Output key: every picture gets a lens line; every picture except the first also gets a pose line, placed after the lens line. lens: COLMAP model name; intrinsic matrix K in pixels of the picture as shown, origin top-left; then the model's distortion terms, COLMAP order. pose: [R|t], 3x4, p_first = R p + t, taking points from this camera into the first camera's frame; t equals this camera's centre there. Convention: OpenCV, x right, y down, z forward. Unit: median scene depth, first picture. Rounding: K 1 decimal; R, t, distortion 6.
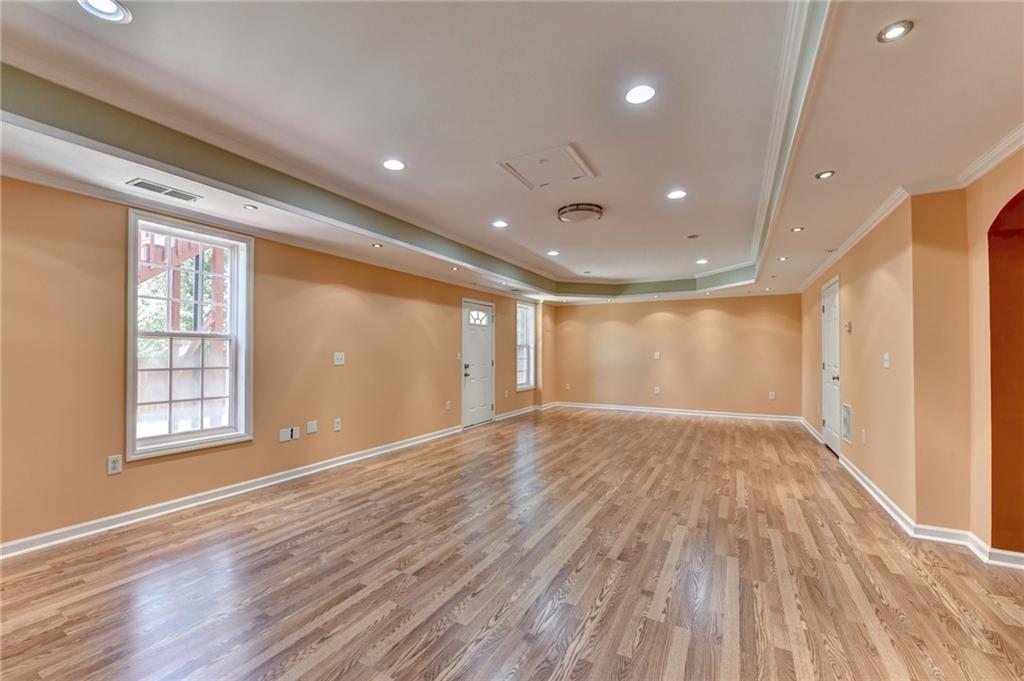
lens RADIAL K [[424.3, 0, 511.4], [0, 424.3, 345.6], [0, 0, 1]] dist [-0.016897, -0.000006]
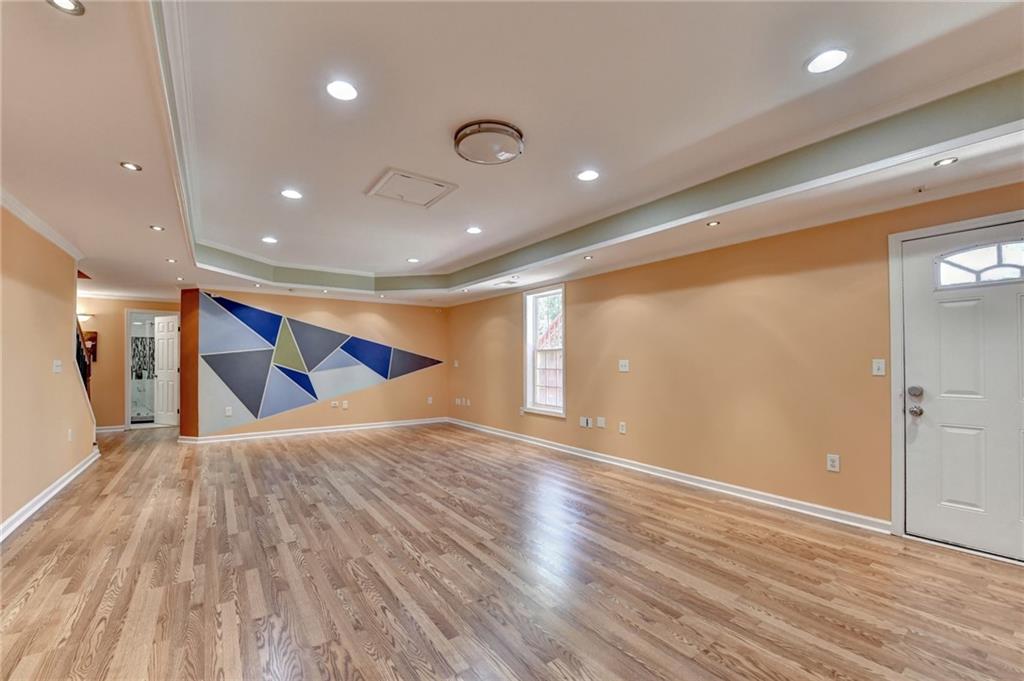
lens RADIAL K [[424.3, 0, 499.1], [0, 424.3, 355.2], [0, 0, 1]] dist [-0.016897, -0.000006]
pose [[-0.469150, -0.008610, -0.883076, 0.931965], [0.016030, 0.999705, -0.018264, 0.026628], [0.882973, -0.022724, -0.468874, 1.695846]]
